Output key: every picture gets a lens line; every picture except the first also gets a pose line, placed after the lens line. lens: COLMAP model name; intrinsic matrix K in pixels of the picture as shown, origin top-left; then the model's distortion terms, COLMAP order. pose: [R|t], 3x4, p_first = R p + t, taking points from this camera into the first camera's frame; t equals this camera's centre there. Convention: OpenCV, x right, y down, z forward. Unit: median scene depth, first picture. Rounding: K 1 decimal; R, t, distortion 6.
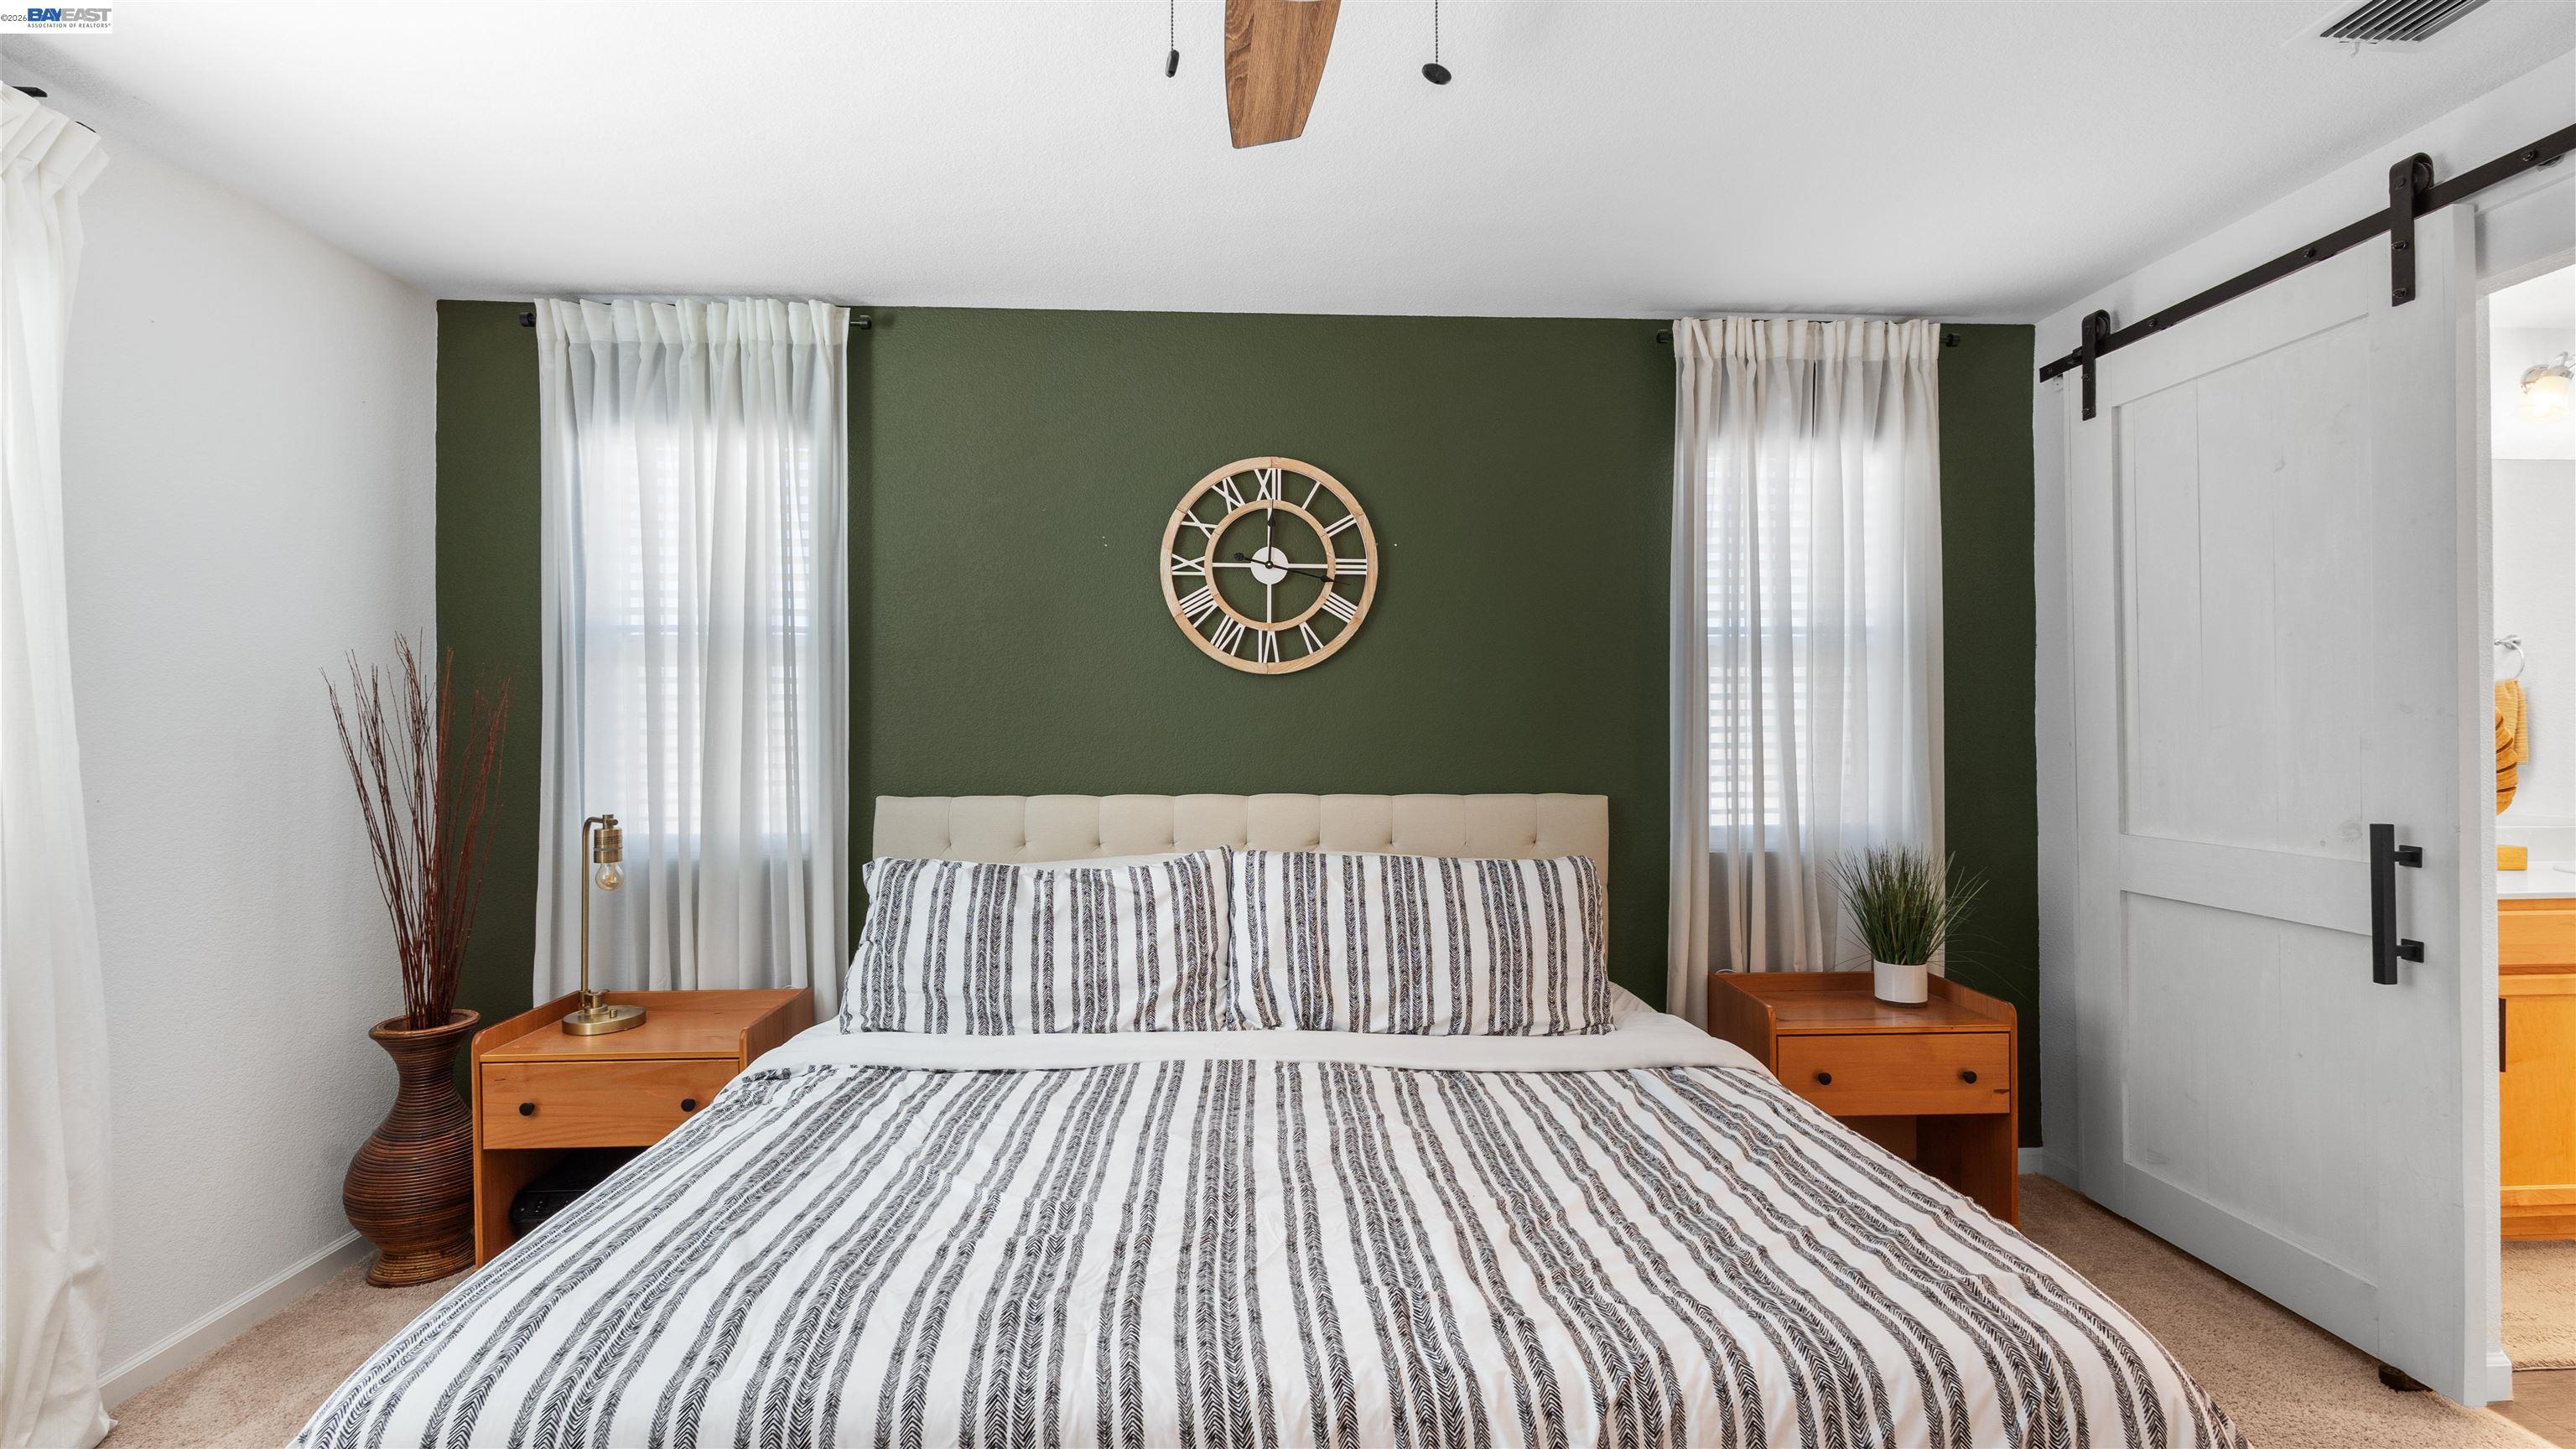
lens RADIAL K [[1135.8, 0, 1288.6], [0, 1135.8, 724.1], [0, 0, 1]] dist [-0.007489, 0.001500]
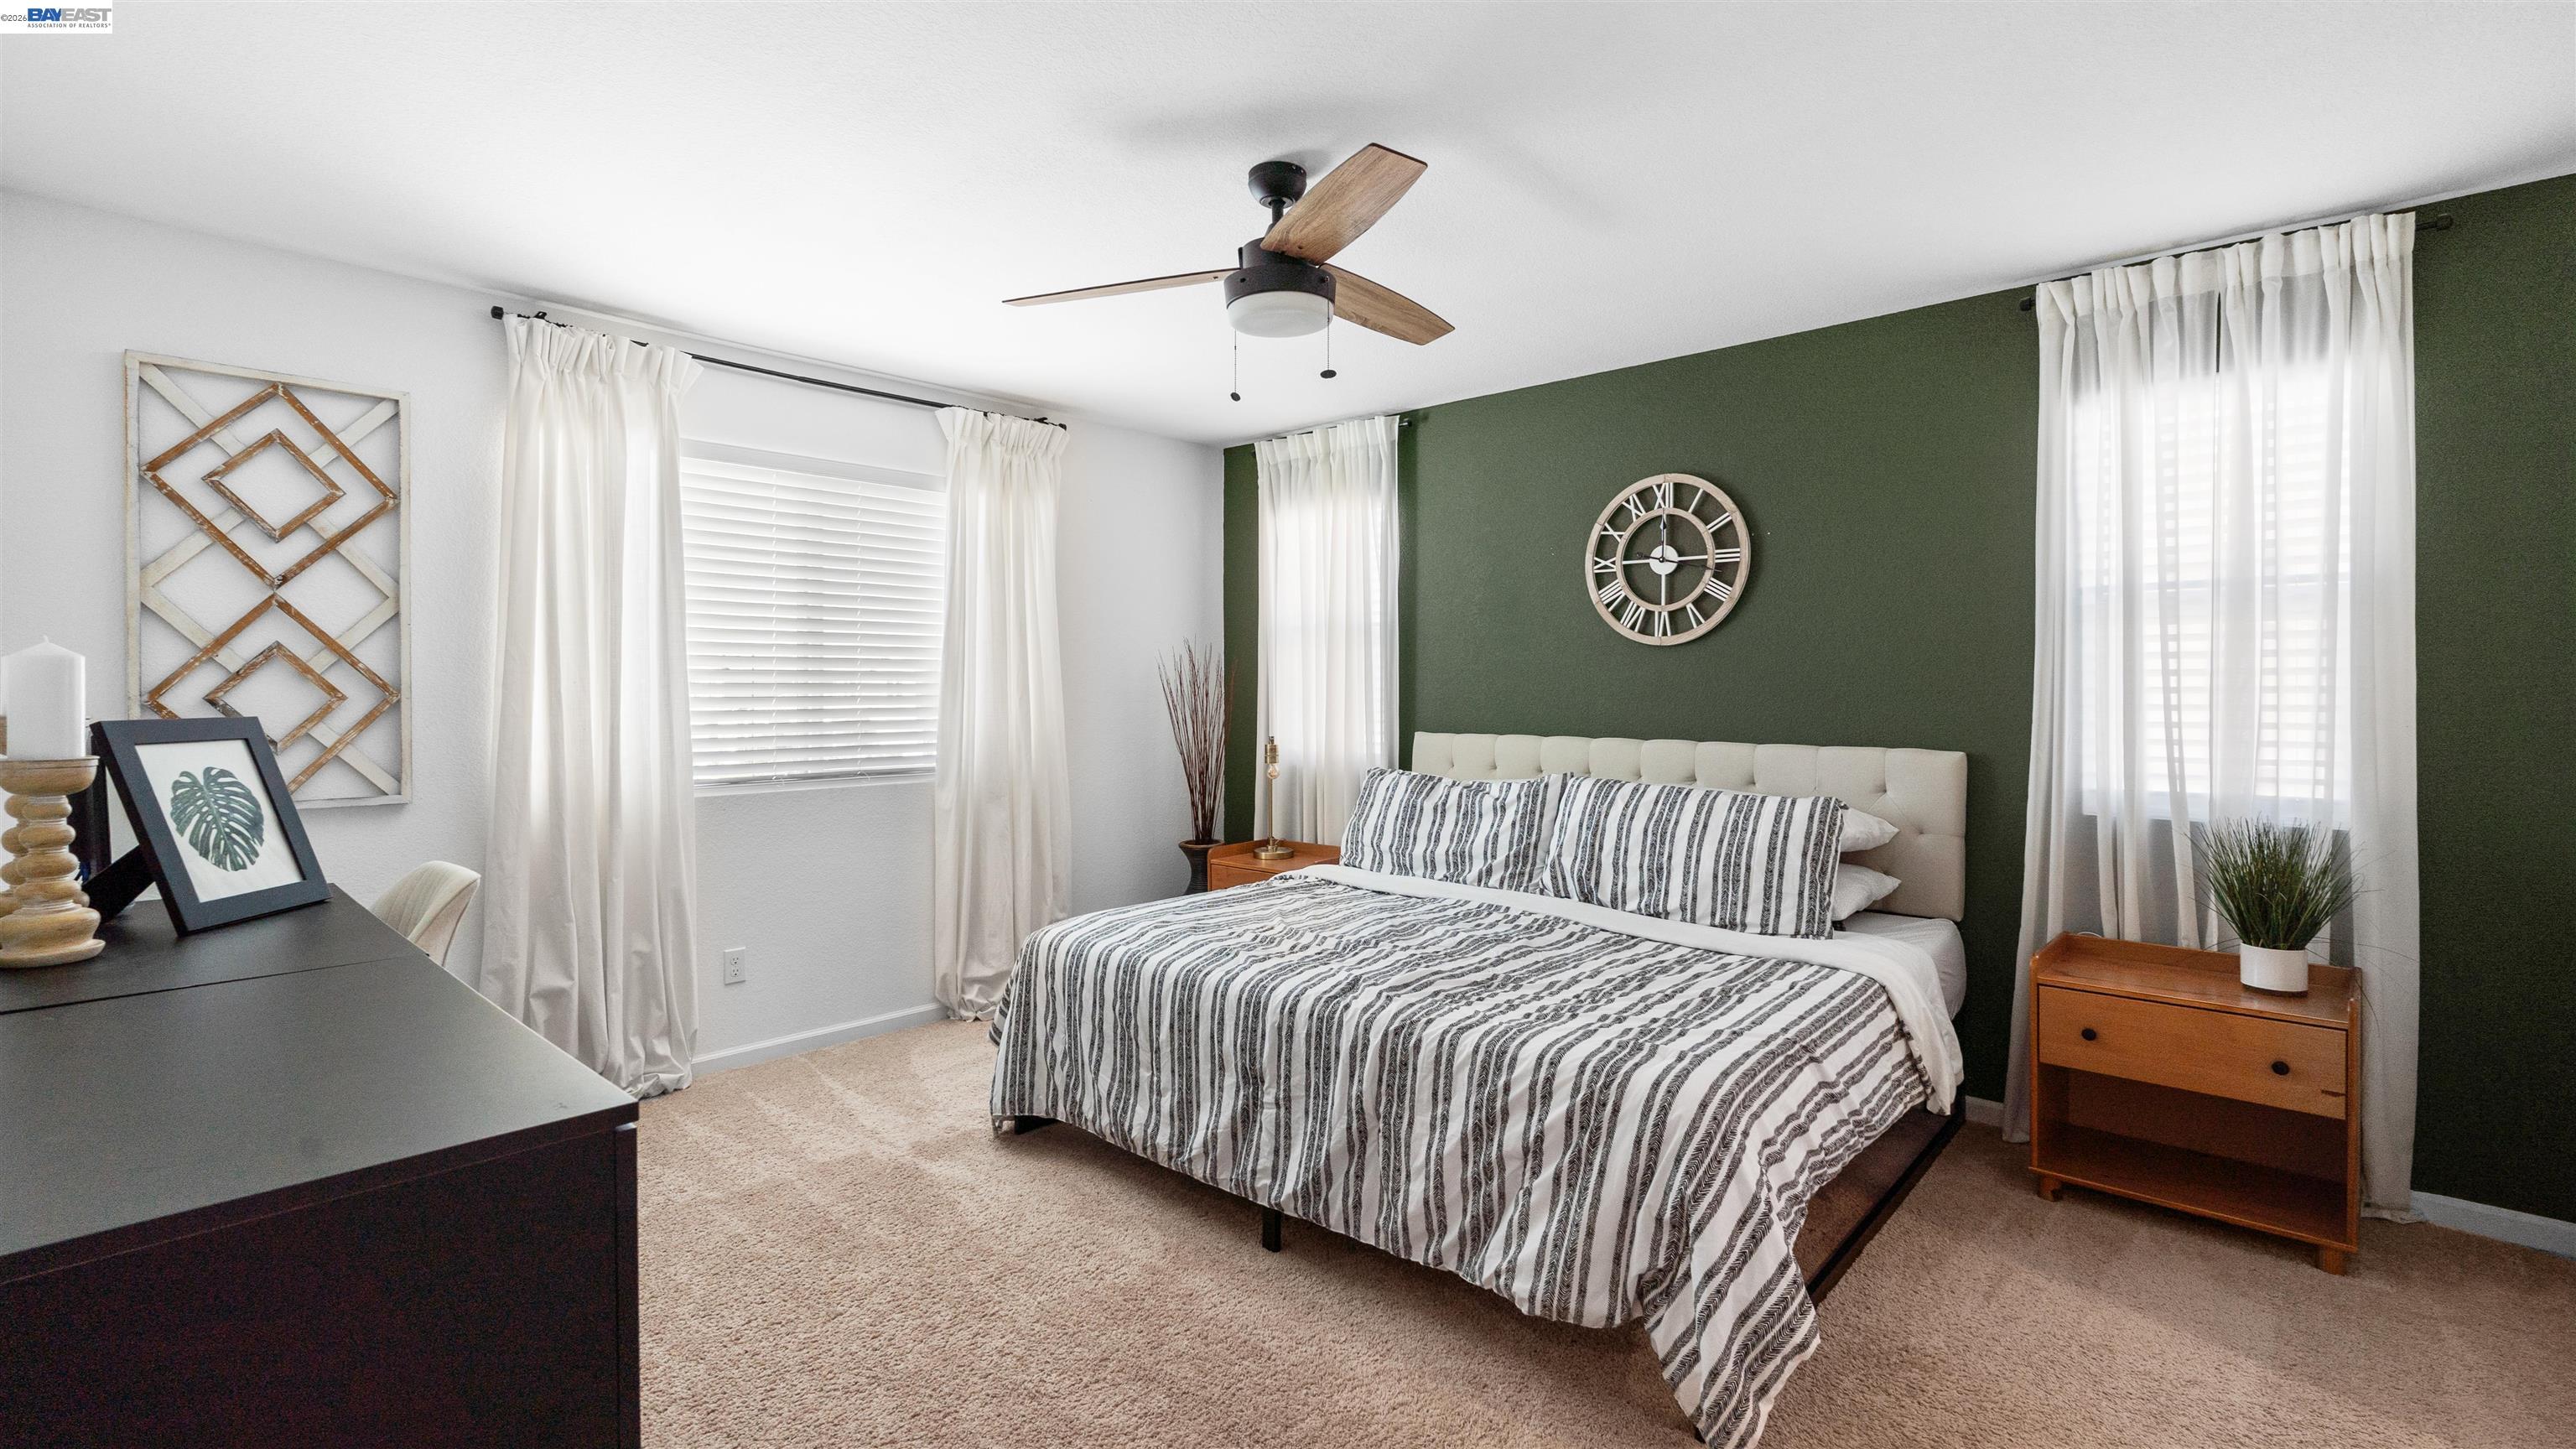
lens RADIAL K [[1135.8, 0, 1295.4], [0, 1135.8, 712.8], [0, 0, 1]] dist [-0.007489, 0.001500]
pose [[0.702071, 0.018356, -0.711870, 0.601340], [-0.003186, 0.999739, 0.022637, 0.003732], [0.712099, -0.013625, 0.701946, -0.185537]]
